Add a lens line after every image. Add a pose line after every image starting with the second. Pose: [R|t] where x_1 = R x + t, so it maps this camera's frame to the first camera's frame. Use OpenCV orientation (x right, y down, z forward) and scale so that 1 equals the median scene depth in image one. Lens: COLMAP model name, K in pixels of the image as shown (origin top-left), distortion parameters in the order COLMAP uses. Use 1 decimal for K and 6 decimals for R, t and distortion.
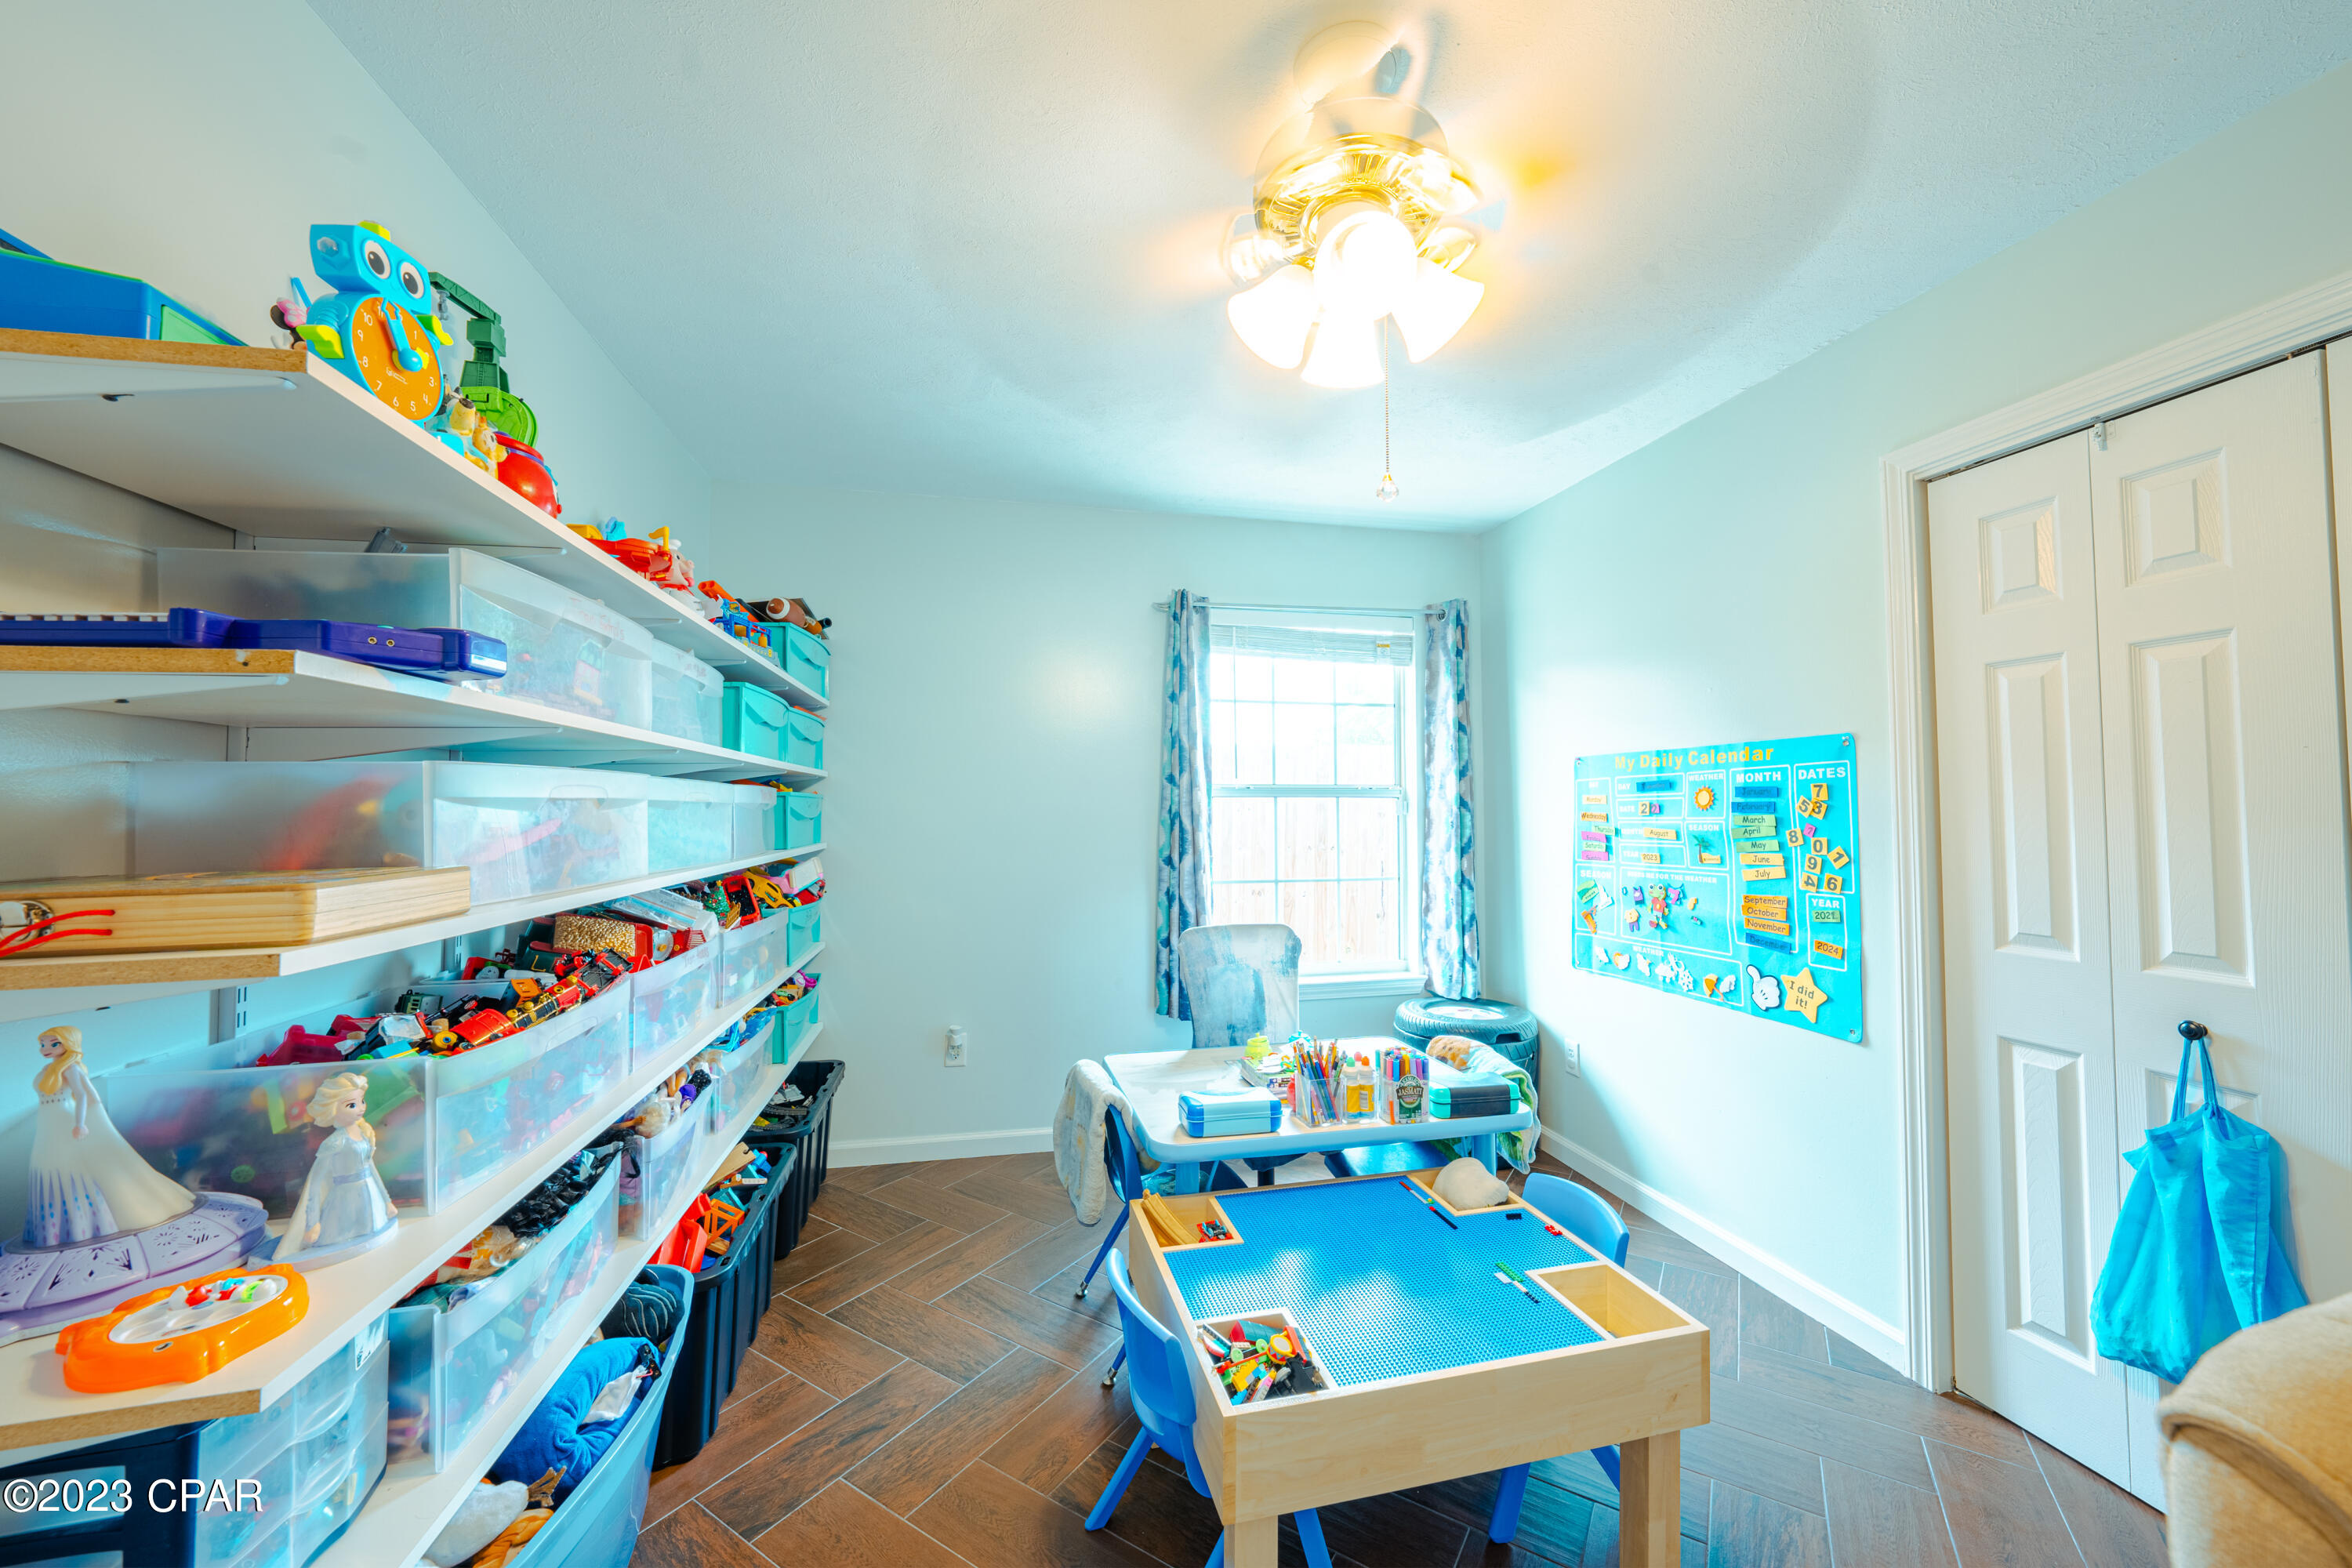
lens RADIAL K [[877.0, 0, 1179.7], [0, 877.0, 772.3], [0, 0, 1]] dist [-0.025032, 0.006855]
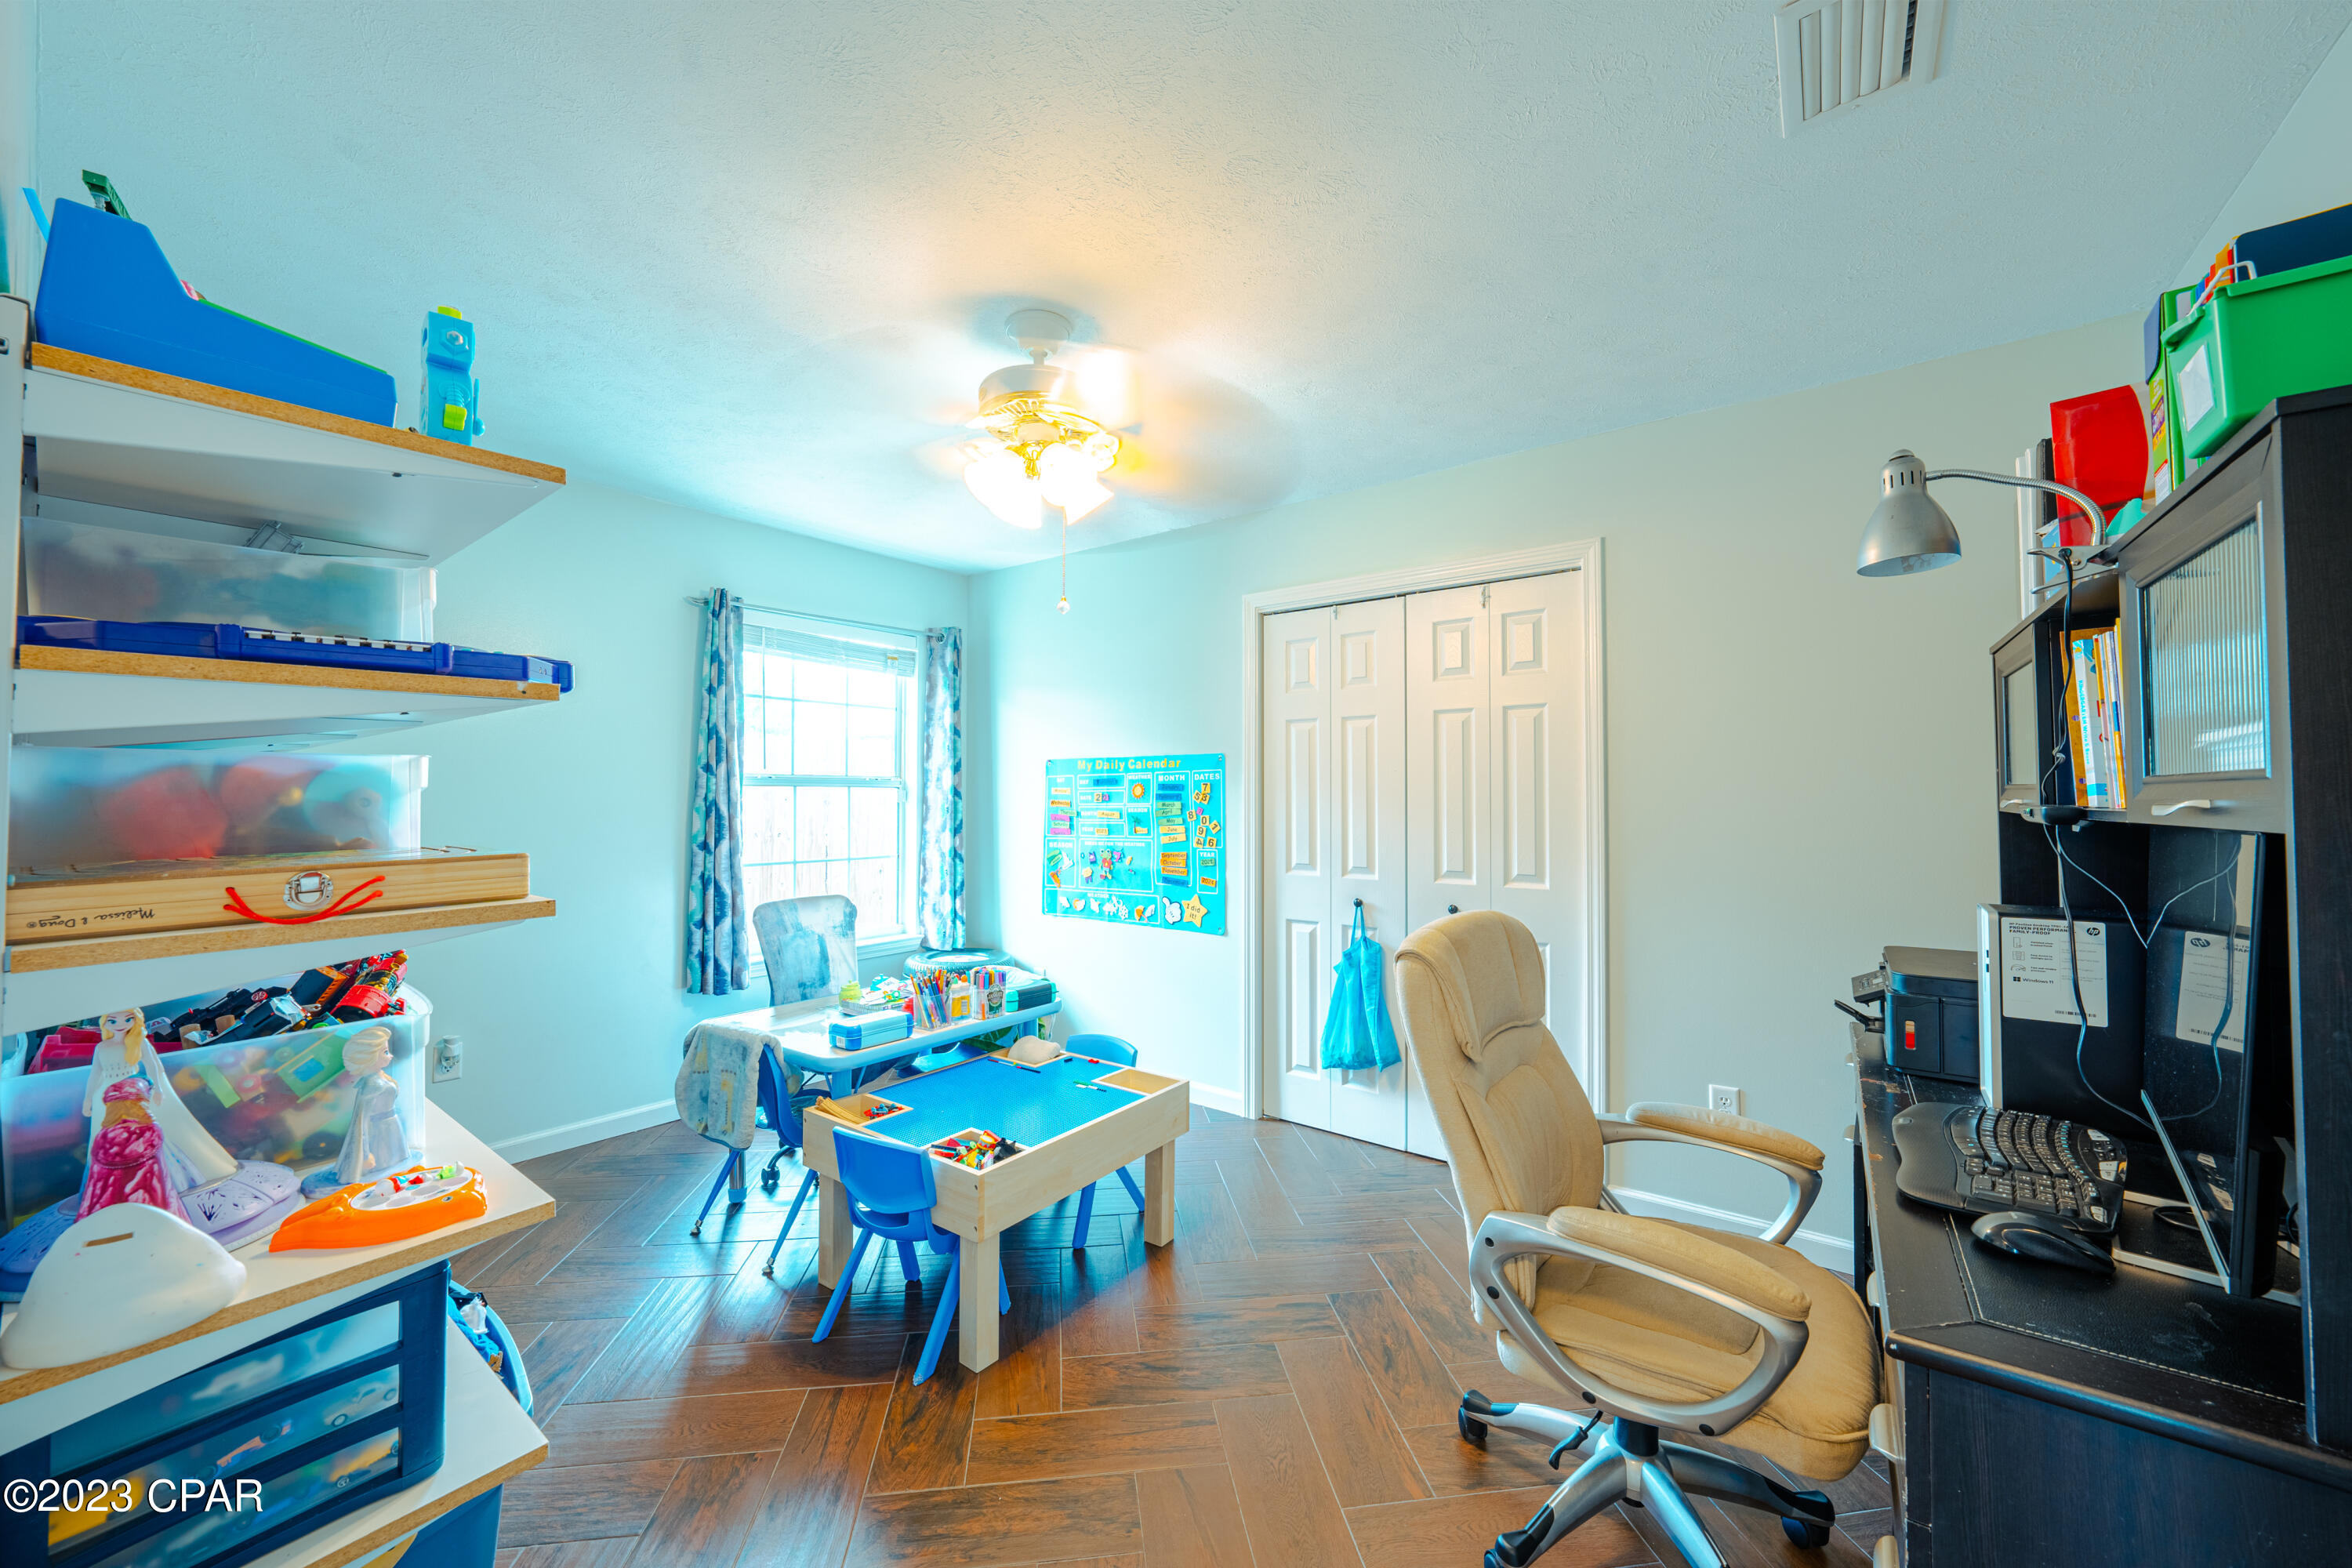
lens RADIAL K [[877.0, 0, 1179.7], [0, 877.0, 772.3], [0, 0, 1]] dist [-0.025032, 0.006855]
pose [[0.760999, 0.019997, 0.648445, -0.314773], [-0.028900, 0.999578, 0.003091, -0.008684], [-0.648109, -0.021093, 0.761255, -0.197866]]
